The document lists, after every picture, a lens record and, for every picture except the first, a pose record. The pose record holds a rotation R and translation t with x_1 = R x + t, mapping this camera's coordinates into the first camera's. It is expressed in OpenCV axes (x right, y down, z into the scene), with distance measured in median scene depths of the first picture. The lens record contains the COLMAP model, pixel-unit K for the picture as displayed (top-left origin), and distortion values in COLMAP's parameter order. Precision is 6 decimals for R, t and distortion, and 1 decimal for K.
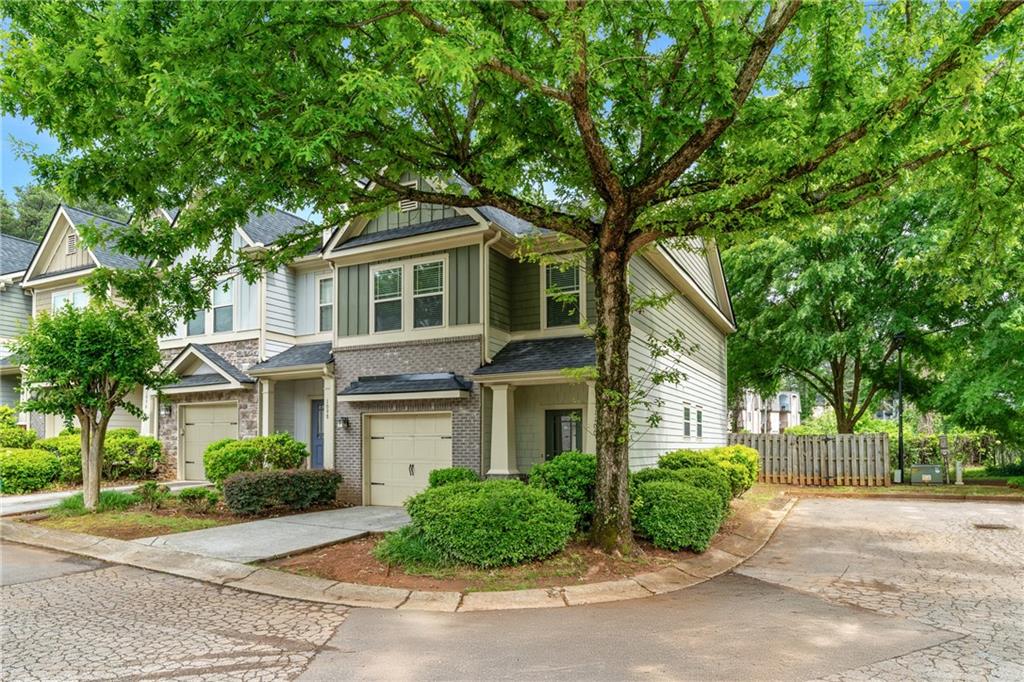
lens RADIAL K [[596.9, 0, 512.0], [0, 596.9, 341.0], [0, 0, 1]] dist [-0.000422, -0.000137]
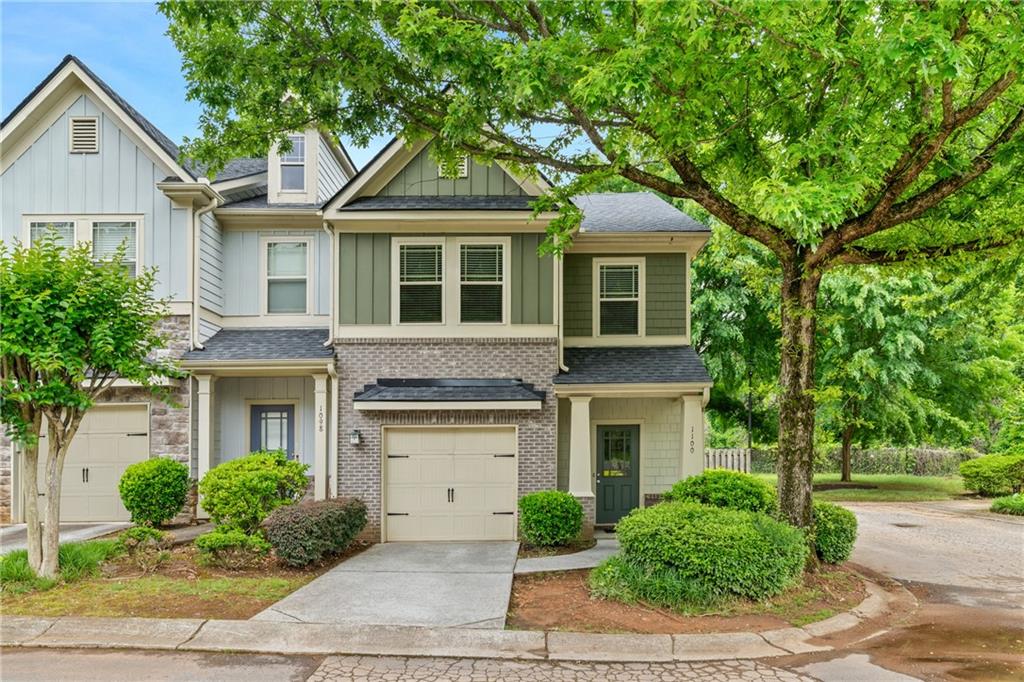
lens RADIAL K [[649.7, 0, 515.1], [0, 649.7, 360.8], [0, 0, 1]] dist [-0.006612, -0.000087]
pose [[0.886340, 0.060787, 0.459028, -0.508611], [-0.071312, 0.997438, 0.005610, 0.020811], [-0.457511, -0.037707, 0.888404, 0.177156]]
